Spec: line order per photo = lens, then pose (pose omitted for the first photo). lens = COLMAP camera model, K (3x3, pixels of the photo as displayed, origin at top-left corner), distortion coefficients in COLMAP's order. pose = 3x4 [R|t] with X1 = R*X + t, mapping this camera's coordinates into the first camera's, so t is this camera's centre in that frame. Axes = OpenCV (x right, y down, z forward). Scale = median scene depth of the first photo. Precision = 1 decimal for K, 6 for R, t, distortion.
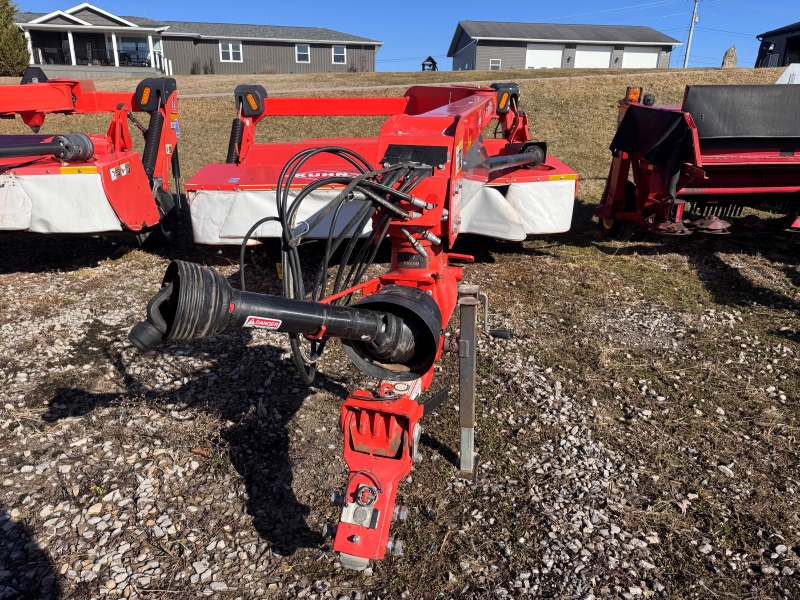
lens RADIAL K [[568.5, 0, 400.0], [0, 568.5, 299.4], [0, 0, 1]] dist [0.045264, -0.051801]
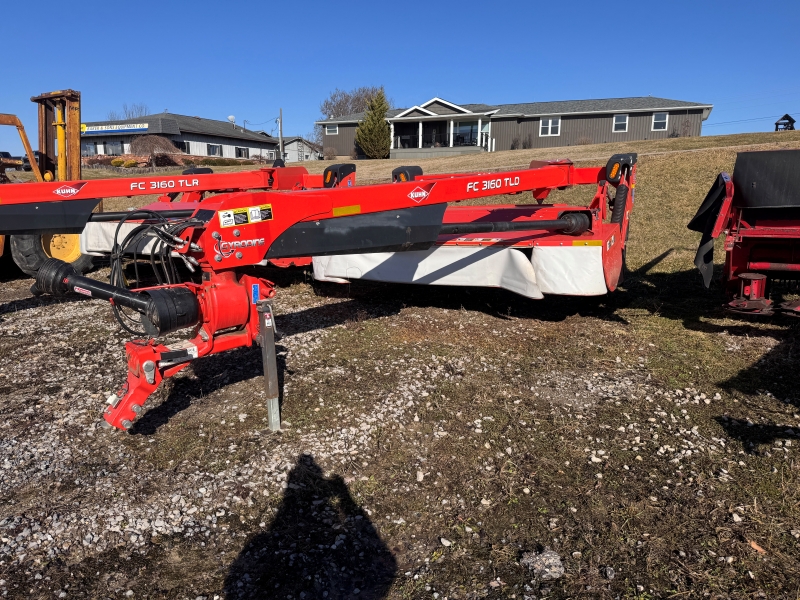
lens RADIAL K [[568.5, 0, 387.1], [0, 568.5, 296.4], [0, 0, 1]] dist [0.045264, -0.051801]
pose [[0.829791, 0.092005, -0.550438, 0.074045], [-0.155568, 0.985355, -0.069819, 0.001492], [0.535953, 0.143566, 0.831951, -0.006415]]
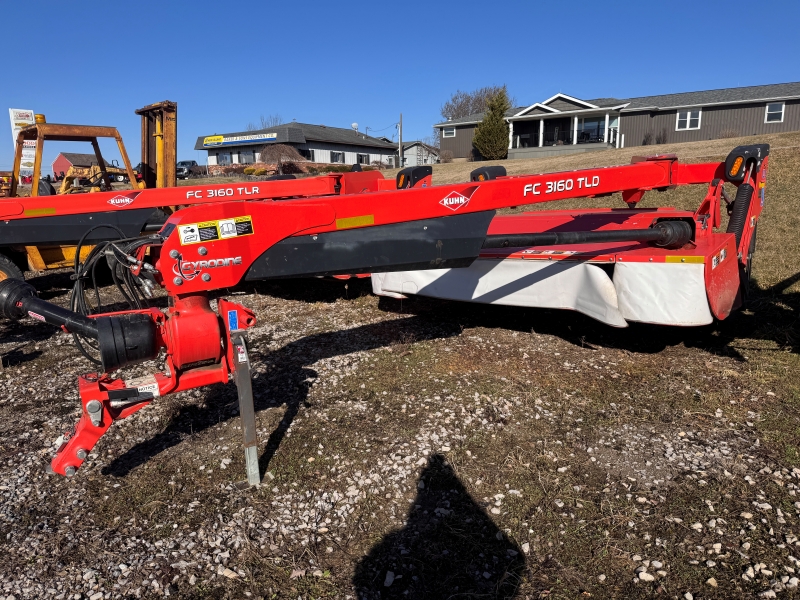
lens RADIAL K [[568.5, 0, 391.9], [0, 568.5, 299.6], [0, 0, 1]] dist [0.045264, -0.051801]
pose [[0.699975, 0.109696, -0.705692, 0.075702], [-0.188555, 0.981458, -0.034465, -0.006403], [0.688826, 0.157186, 0.707680, 0.017845]]
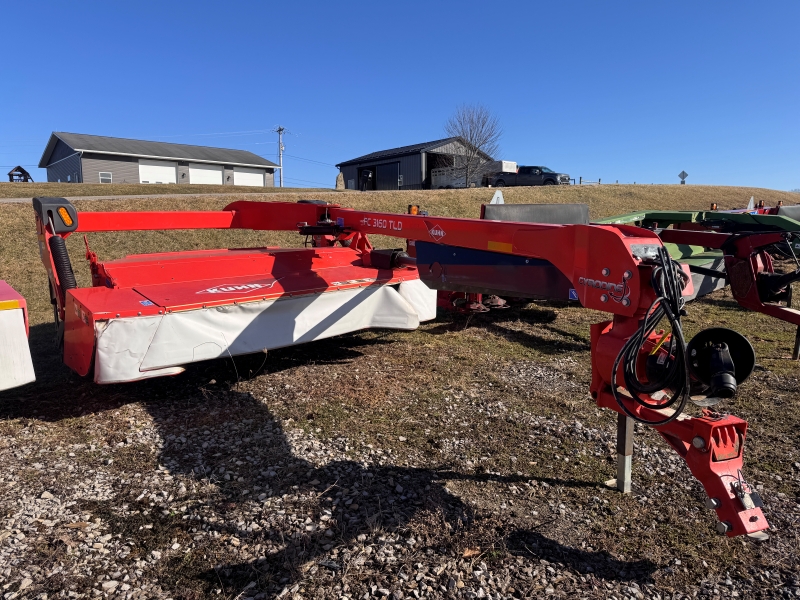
lens RADIAL K [[568.5, 0, 392.9], [0, 568.5, 295.8], [0, 0, 1]] dist [0.045264, -0.051801]
pose [[0.788768, -0.092056, 0.607758, -0.068137], [0.205602, 0.971285, -0.119718, -0.005141], [-0.579286, 0.219386, 0.785046, 0.013696]]
